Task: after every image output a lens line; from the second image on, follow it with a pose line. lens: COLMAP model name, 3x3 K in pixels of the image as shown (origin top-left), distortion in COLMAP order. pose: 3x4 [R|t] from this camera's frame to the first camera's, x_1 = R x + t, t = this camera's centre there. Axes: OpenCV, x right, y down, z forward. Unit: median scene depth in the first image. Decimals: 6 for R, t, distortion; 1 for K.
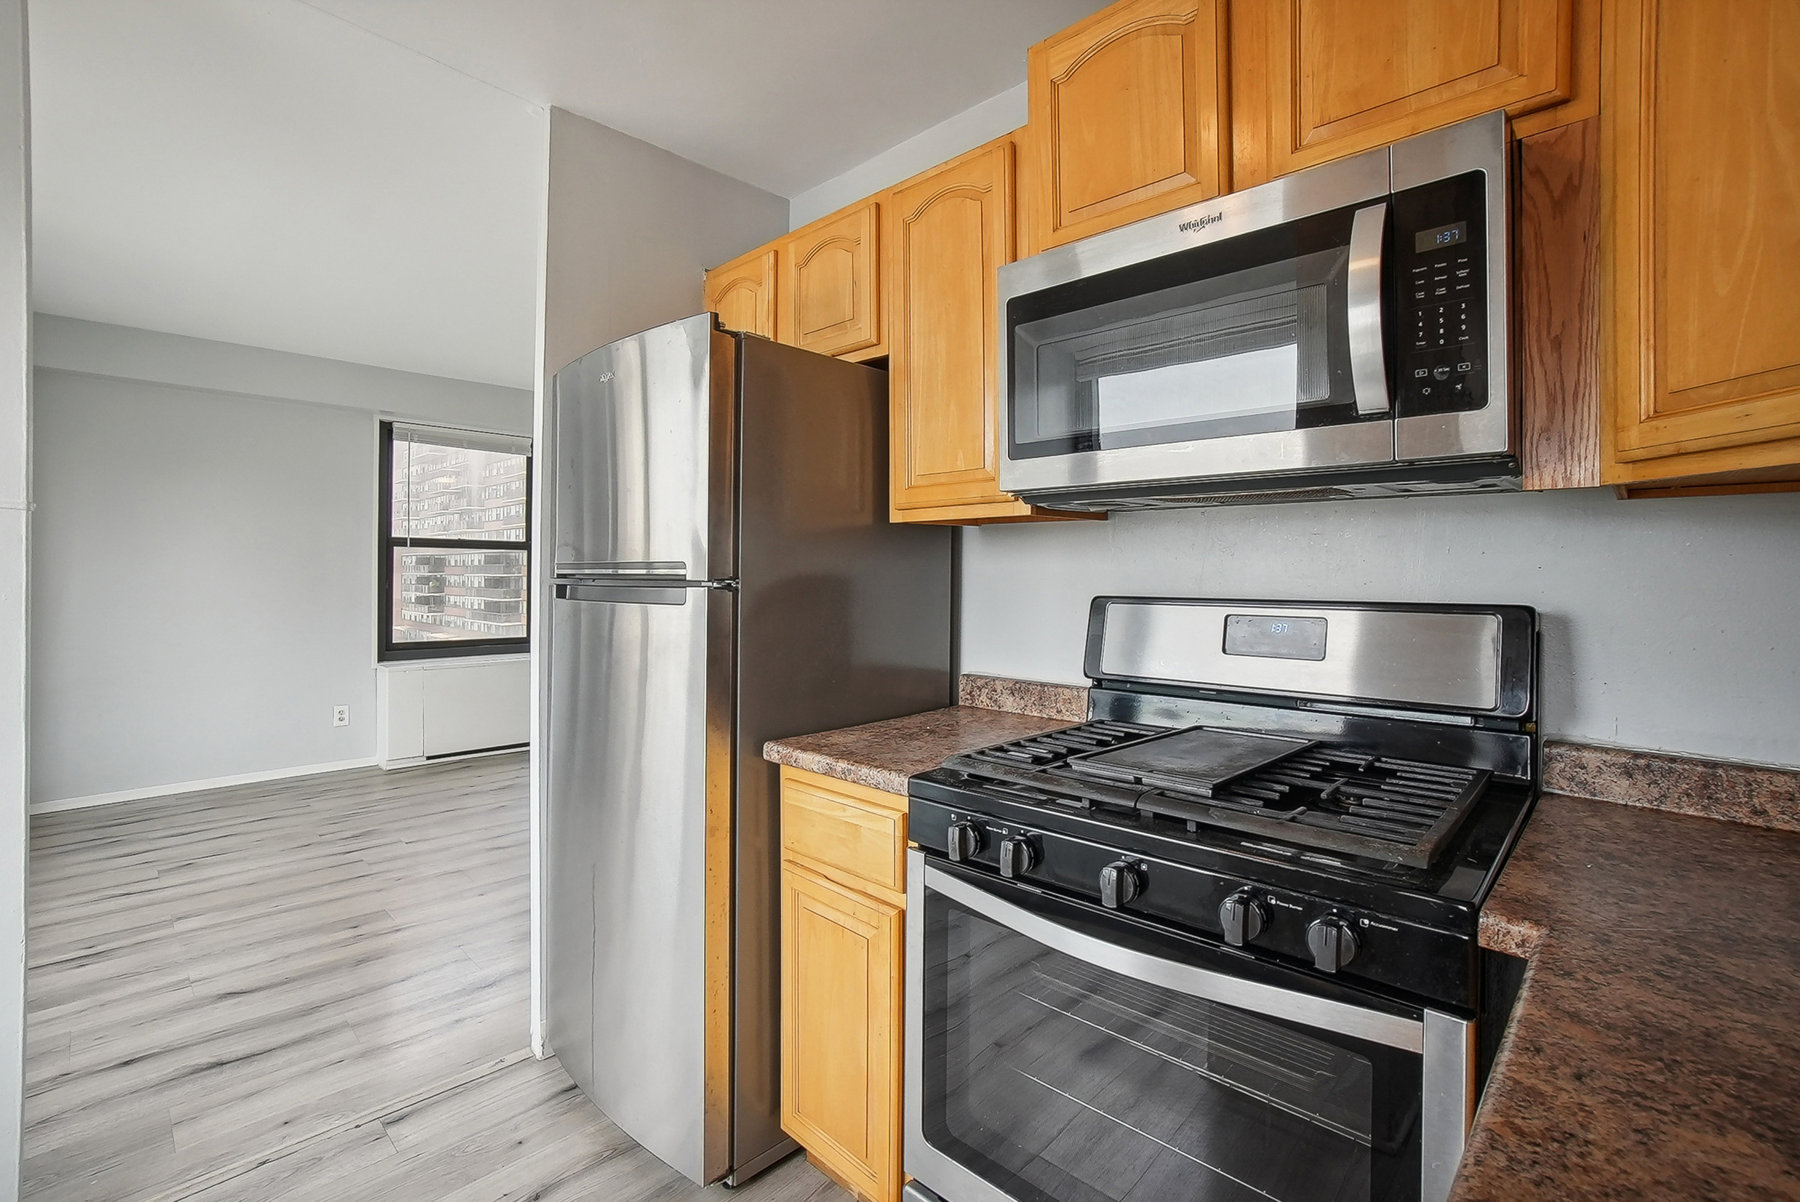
lens RADIAL K [[805.7, 0, 883.4], [0, 805.7, 568.8], [0, 0, 1]] dist [-0.041862, 0.016624]
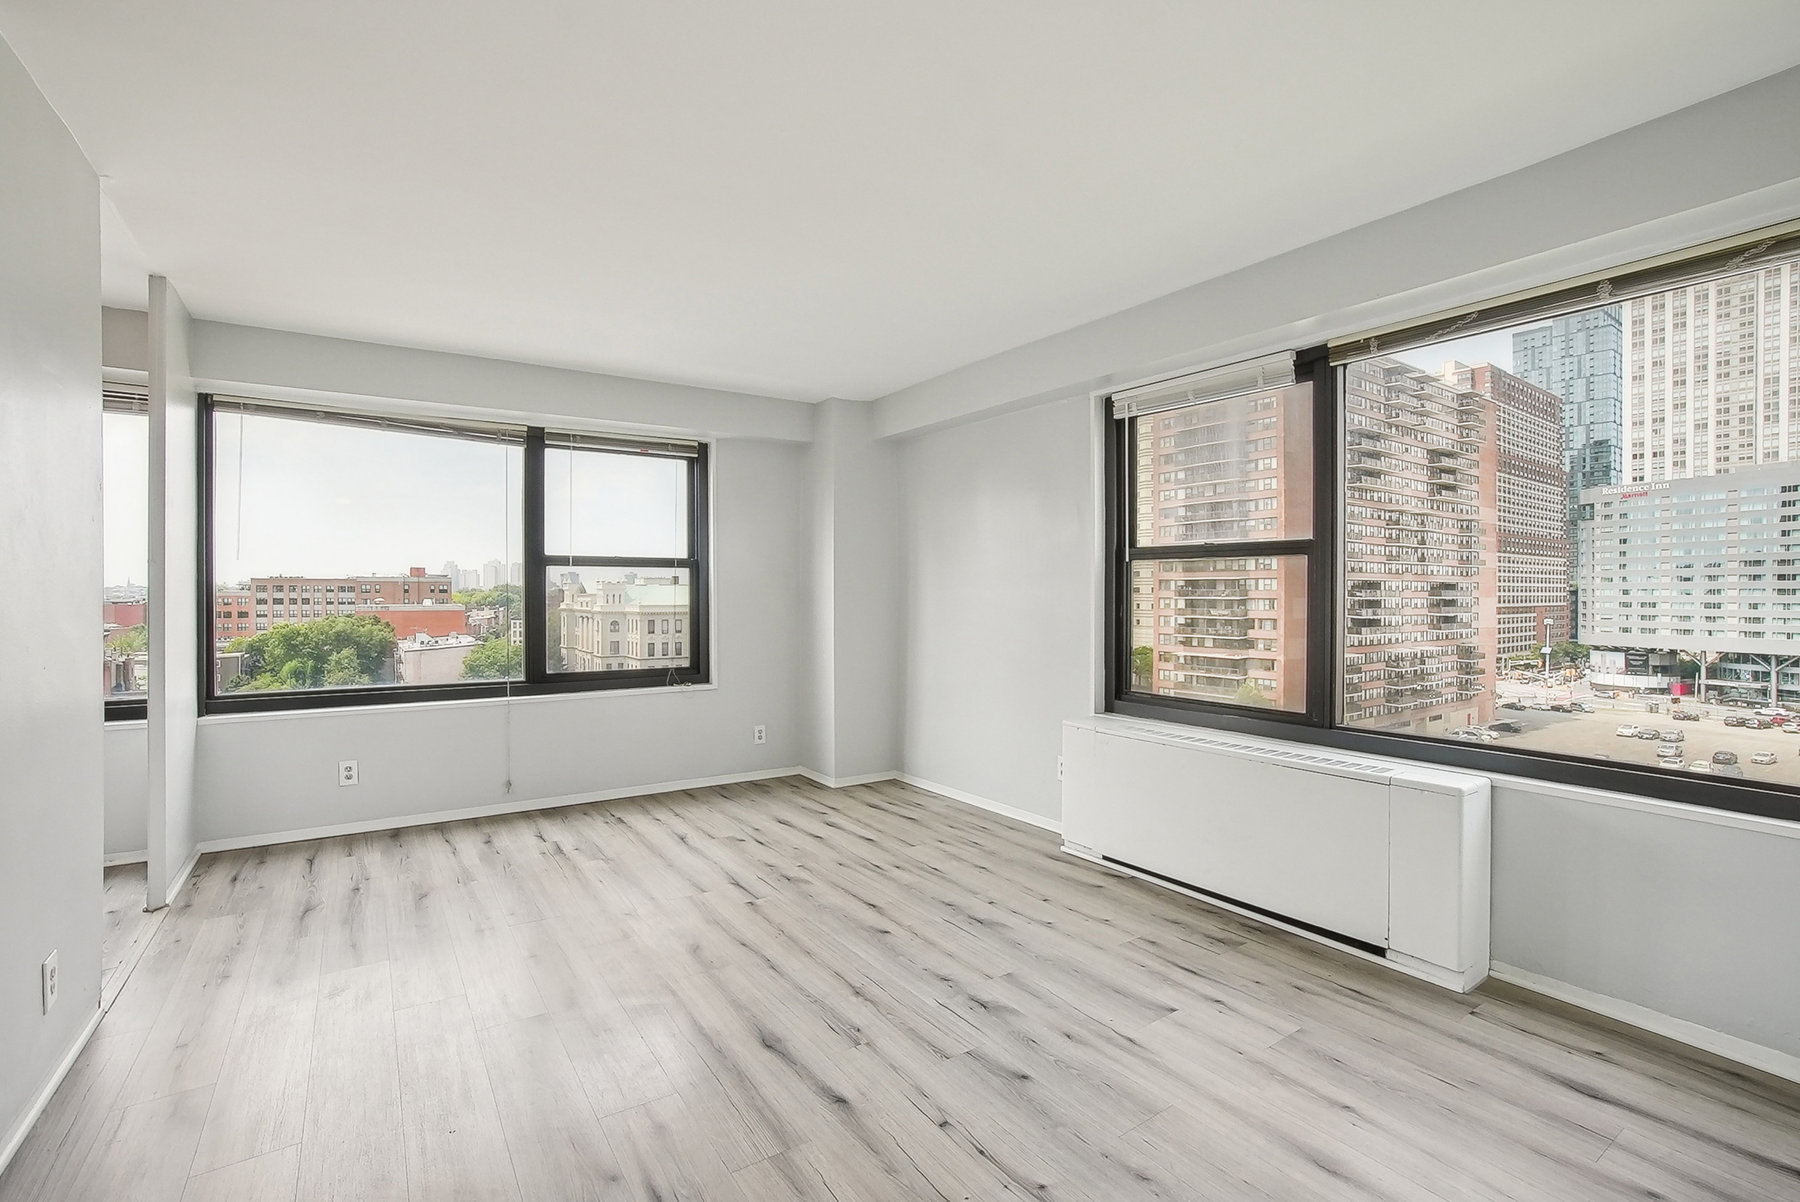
lens RADIAL K [[805.7, 0, 863.1], [0, 805.7, 596.5], [0, 0, 1]] dist [-0.041862, 0.016624]
pose [[-0.218489, 0.002291, -0.975837, 0.173071], [-0.000195, 0.999997, 0.002392, 0.004678], [0.975839, 0.000713, -0.218488, 0.983455]]
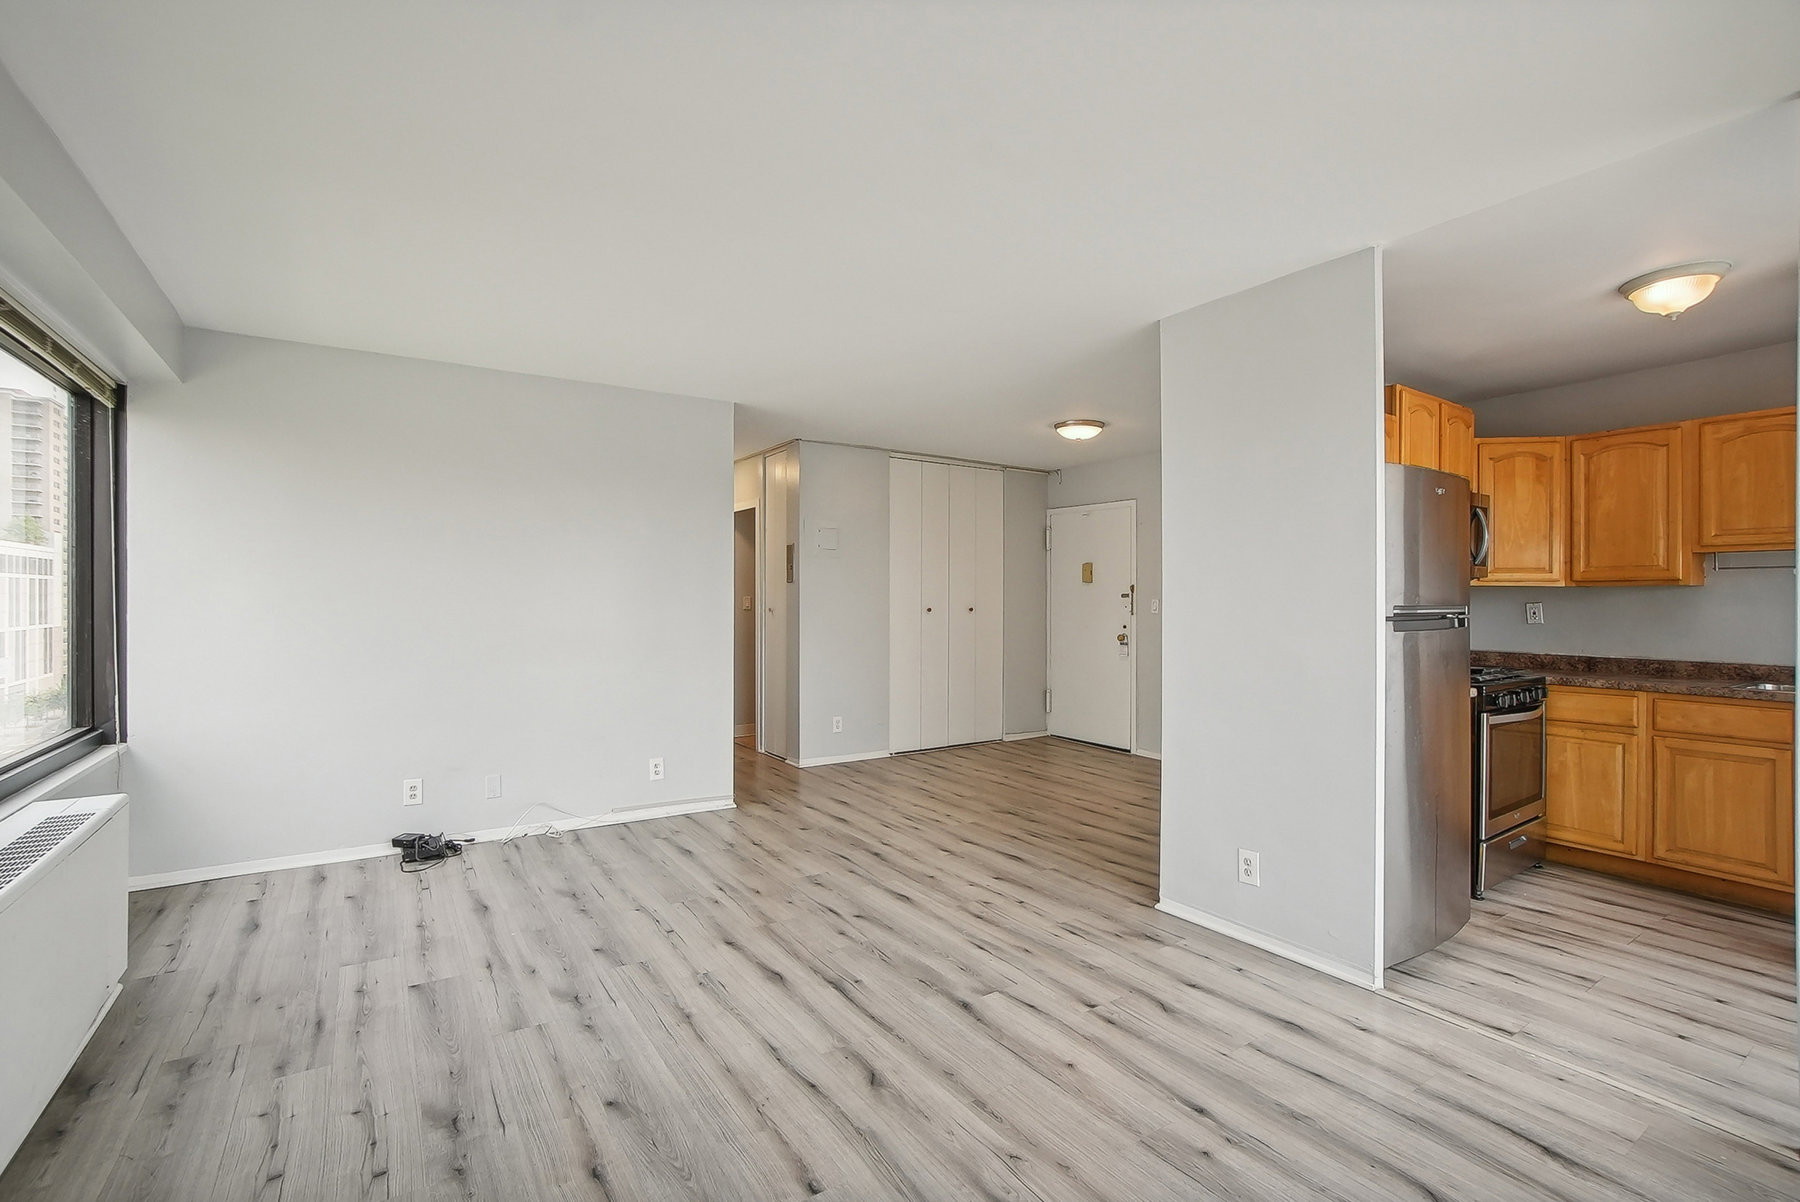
lens RADIAL K [[805.7, 0, 865.5], [0, 805.7, 586.0], [0, 0, 1]] dist [-0.041862, 0.016624]
pose [[0.217167, 0.013401, 0.976042, -0.792979], [-0.005806, 0.999906, -0.012437, -0.007792], [-0.976117, -0.002967, 0.217225, 0.650753]]
